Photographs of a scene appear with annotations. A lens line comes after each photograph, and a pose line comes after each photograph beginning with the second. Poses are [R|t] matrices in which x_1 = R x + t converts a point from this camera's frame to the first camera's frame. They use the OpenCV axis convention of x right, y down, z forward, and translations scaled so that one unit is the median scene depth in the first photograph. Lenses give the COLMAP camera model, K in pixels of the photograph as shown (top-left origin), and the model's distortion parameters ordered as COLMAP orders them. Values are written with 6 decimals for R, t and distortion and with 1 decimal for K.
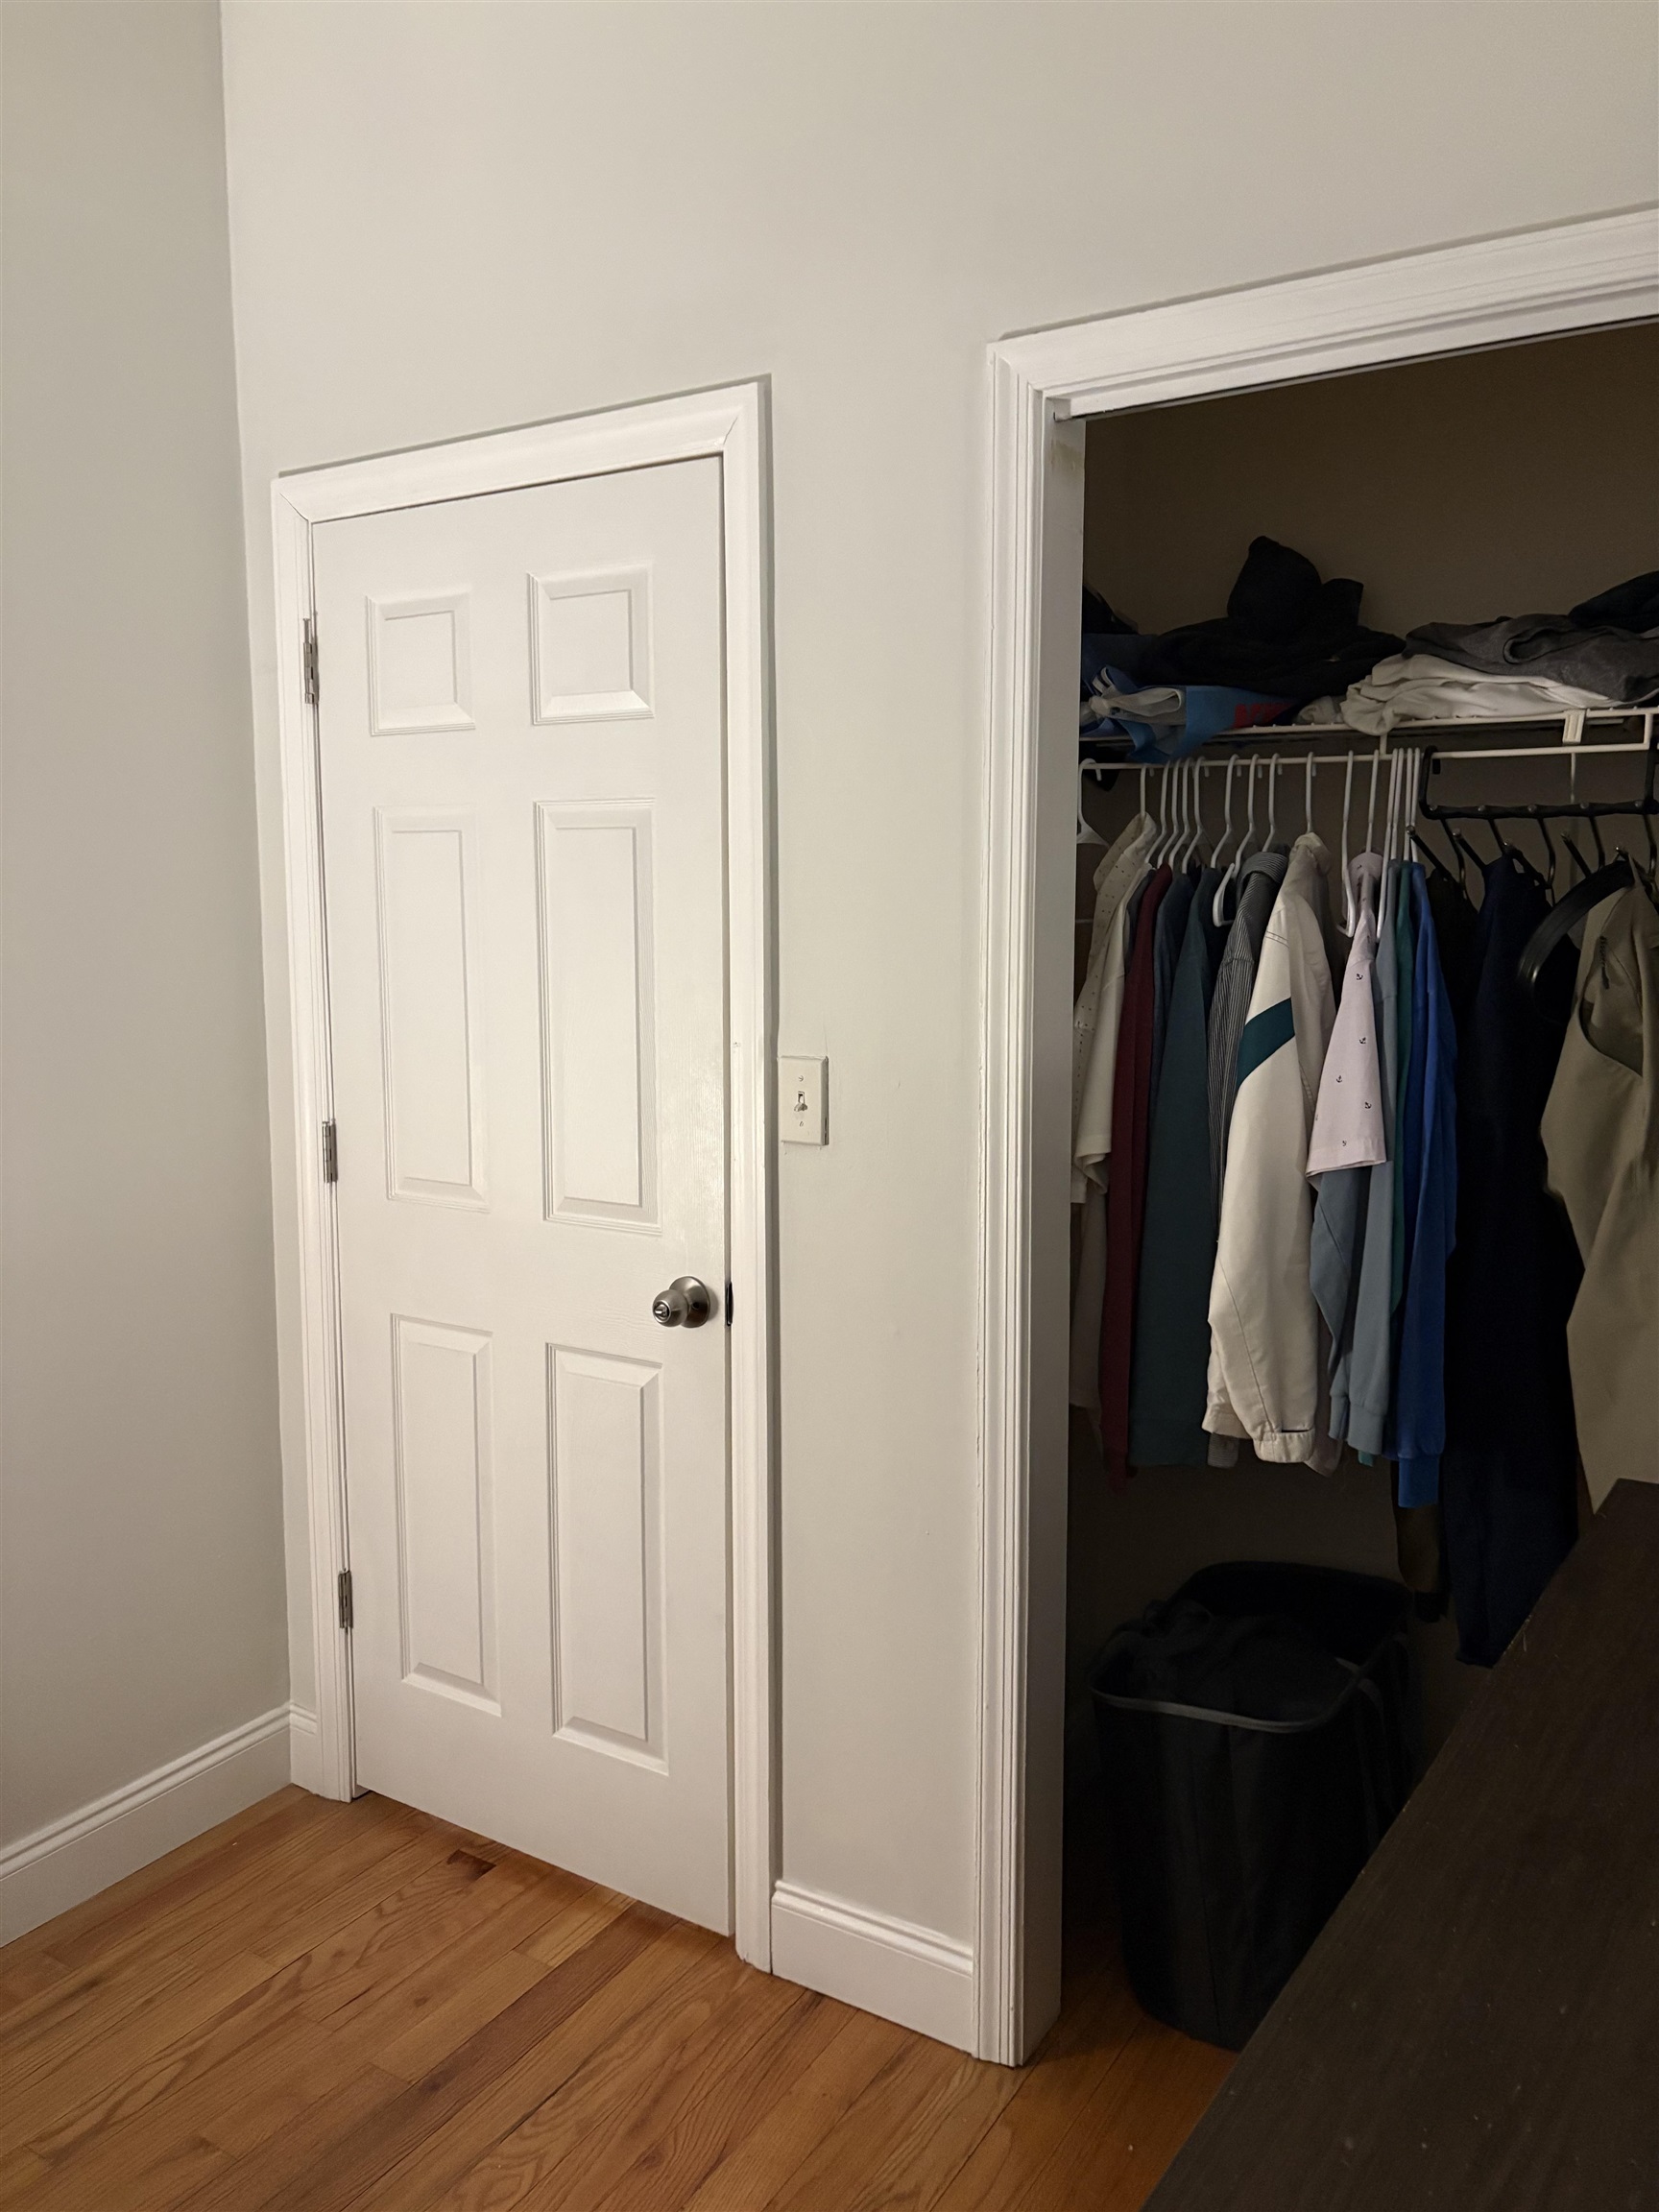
lens RADIAL K [[1674.6, 0, 835.9], [0, 1674.6, 1097.5], [0, 0, 1]] dist [0.044246, -0.035570]
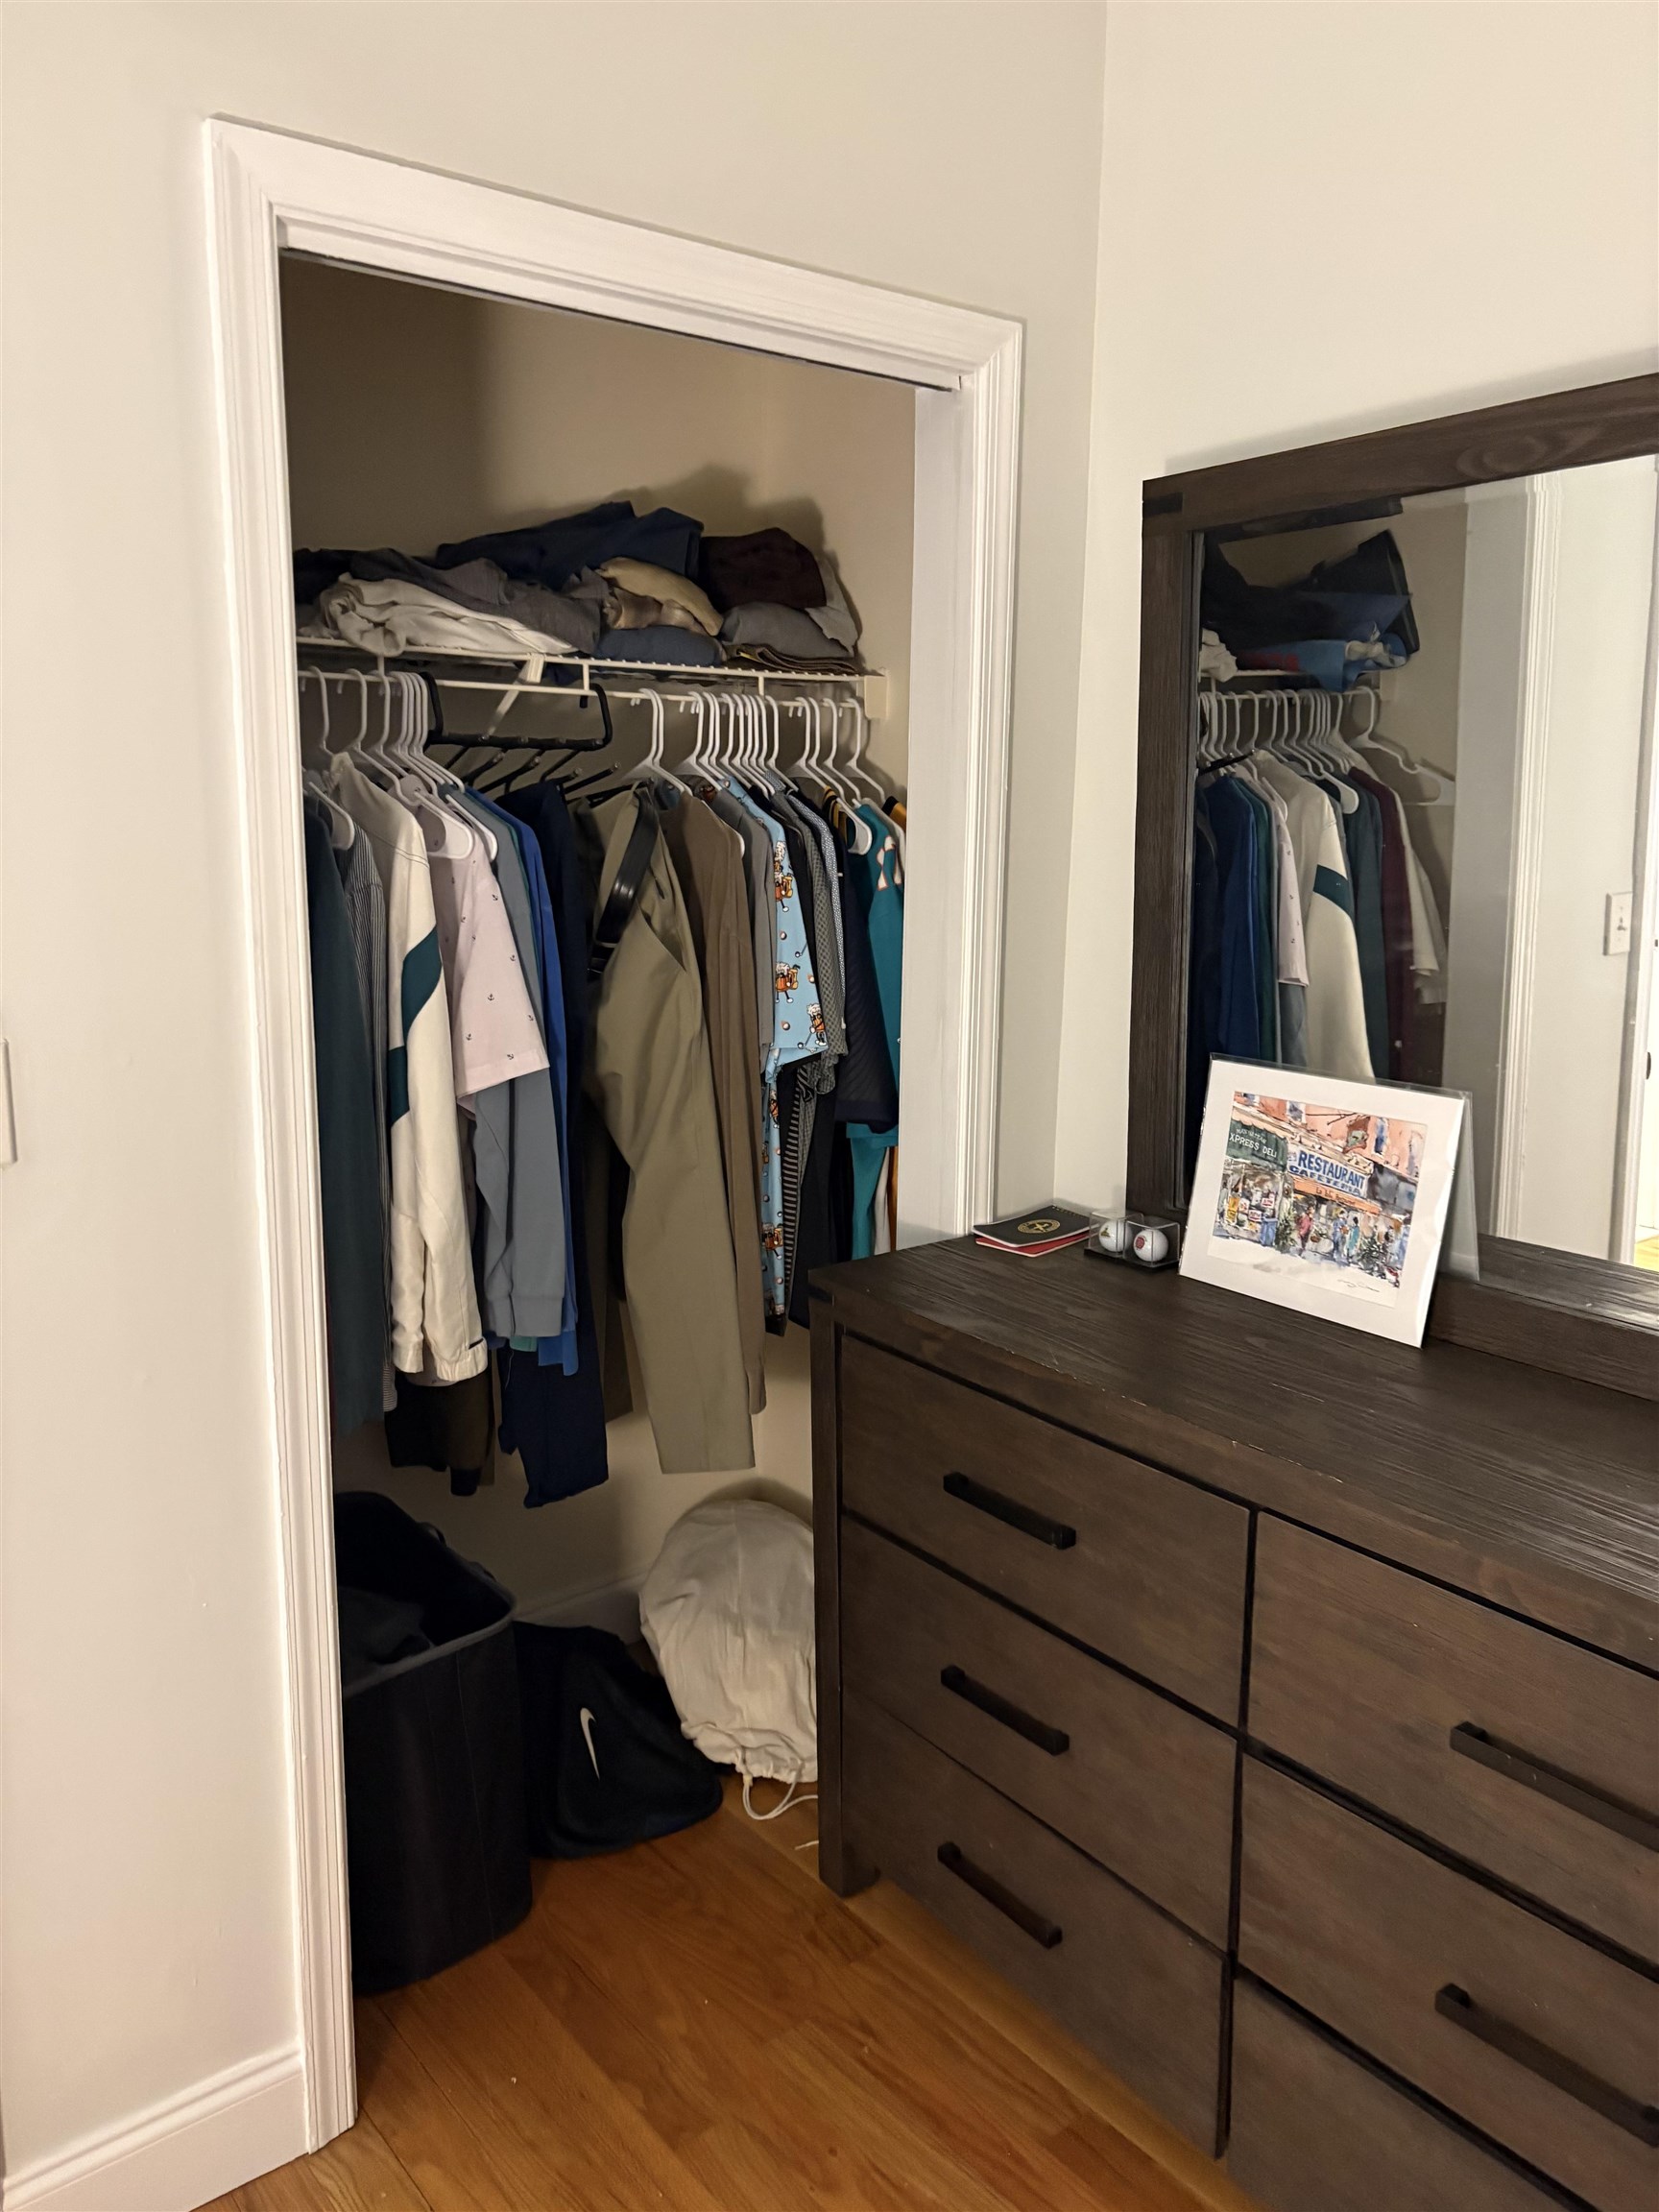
lens RADIAL K [[1674.6, 0, 837.4], [0, 1674.6, 1109.9], [0, 0, 1]] dist [0.044246, -0.035570]
pose [[0.343938, -0.160521, 0.925170, -0.570536], [0.104975, 0.985676, 0.131994, -0.054879], [-0.933106, 0.051722, 0.355862, 0.419783]]
